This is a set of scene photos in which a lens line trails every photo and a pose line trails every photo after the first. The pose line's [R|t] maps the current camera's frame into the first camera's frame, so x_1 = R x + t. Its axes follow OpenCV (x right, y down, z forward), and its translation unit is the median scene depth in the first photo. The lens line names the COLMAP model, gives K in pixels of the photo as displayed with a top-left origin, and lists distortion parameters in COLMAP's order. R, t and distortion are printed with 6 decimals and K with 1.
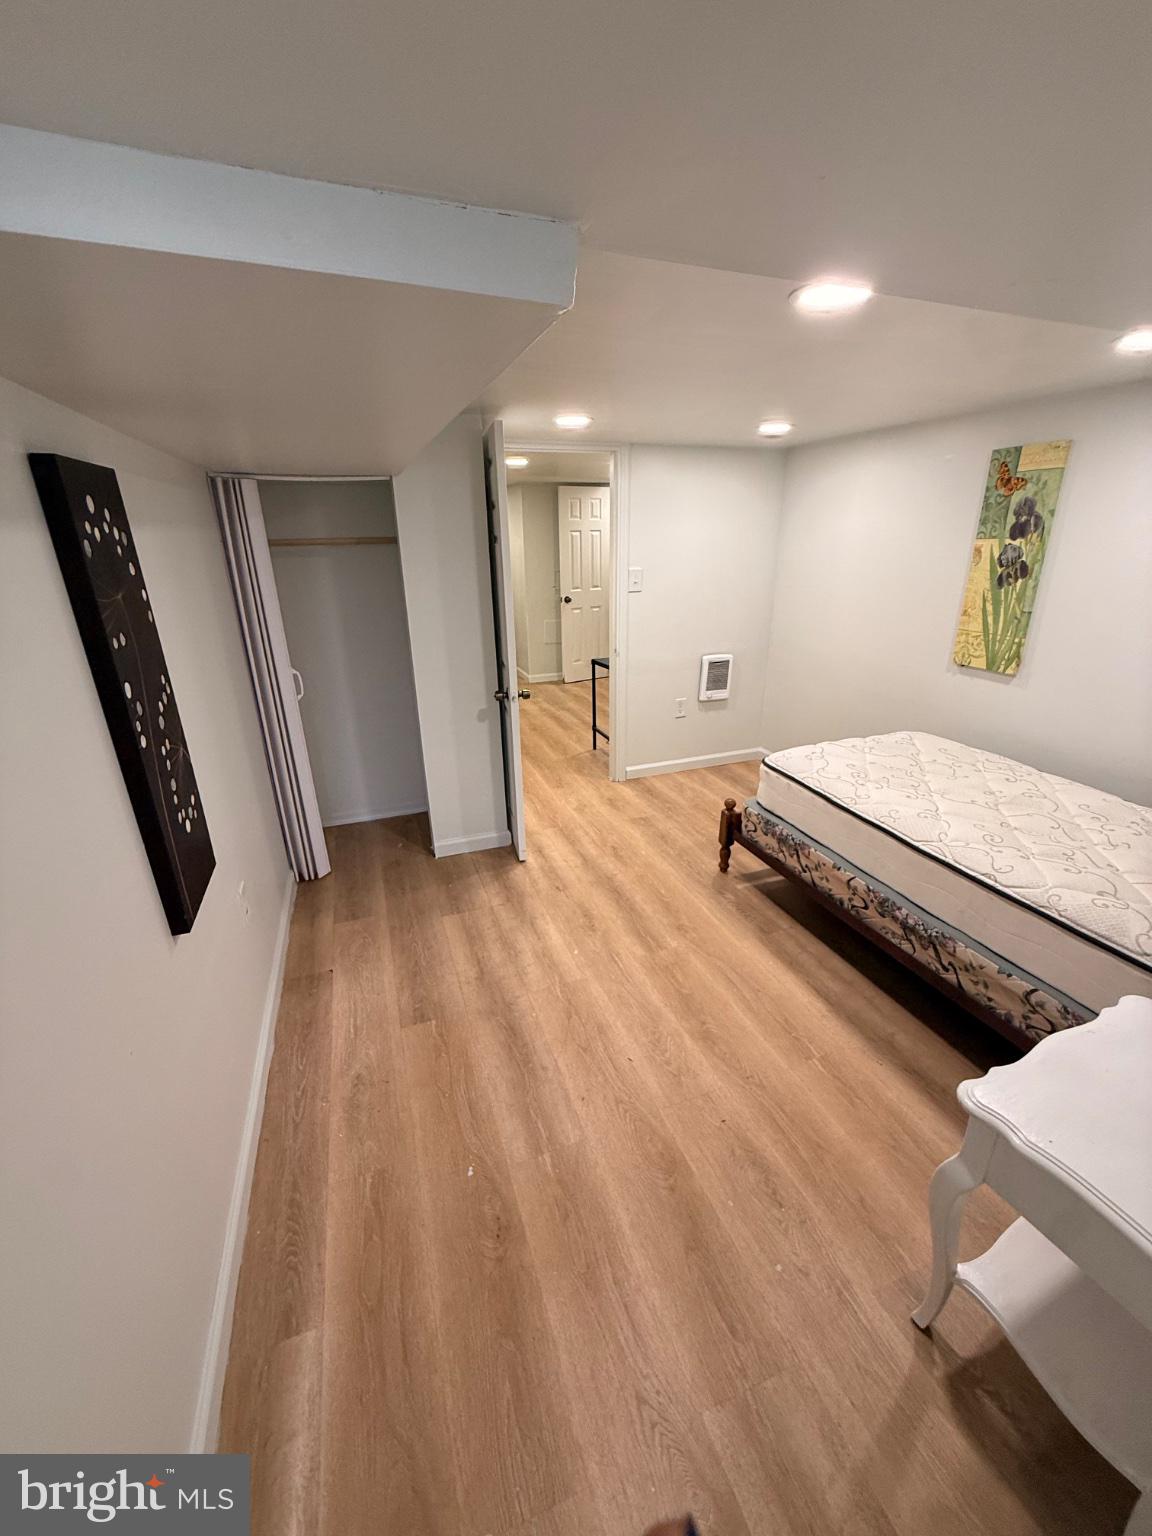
lens RADIAL K [[613.7, 0, 575.8], [0, 613.7, 764.6], [0, 0, 1]] dist [-0.000015, 0.000002]
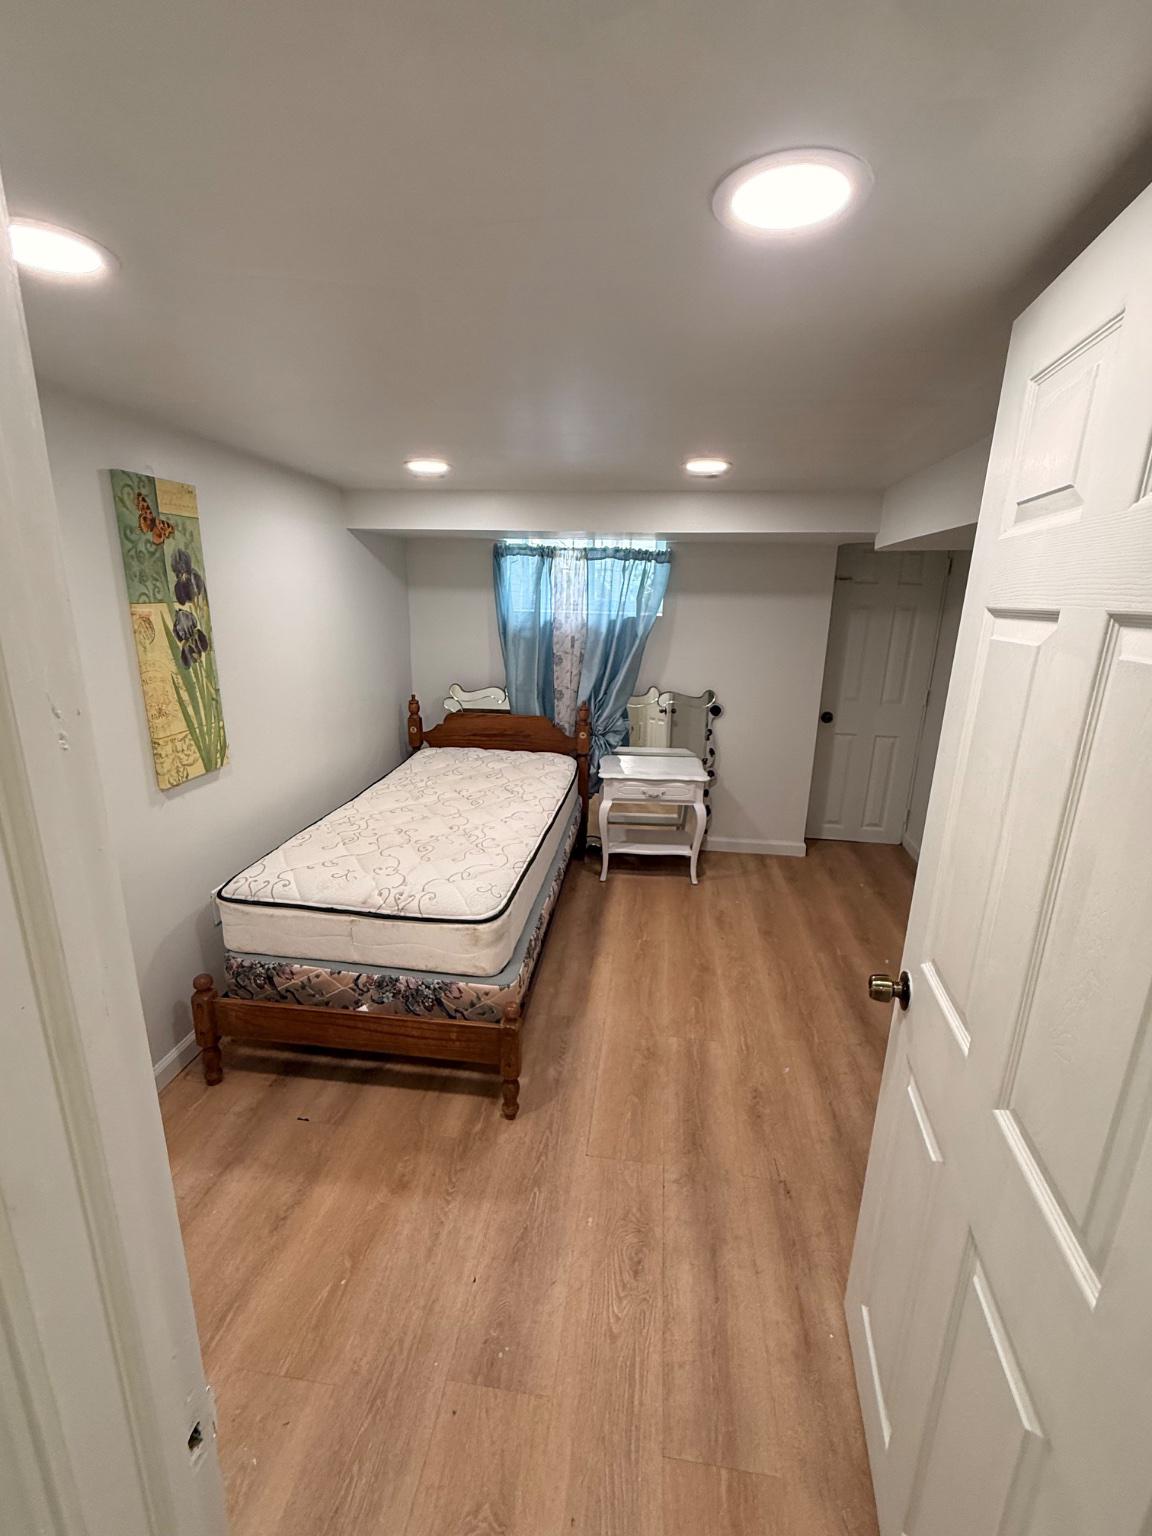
lens RADIAL K [[660.8, 0, 576.0], [0, 660.8, 768.0], [0, 0, 1]] dist [0.001877, 0.000108]
pose [[-0.891459, -0.121345, 0.436550, -0.084645], [0.151281, 0.828473, 0.539209, -0.558126], [-0.427100, 0.546725, -0.720193, 1.472410]]
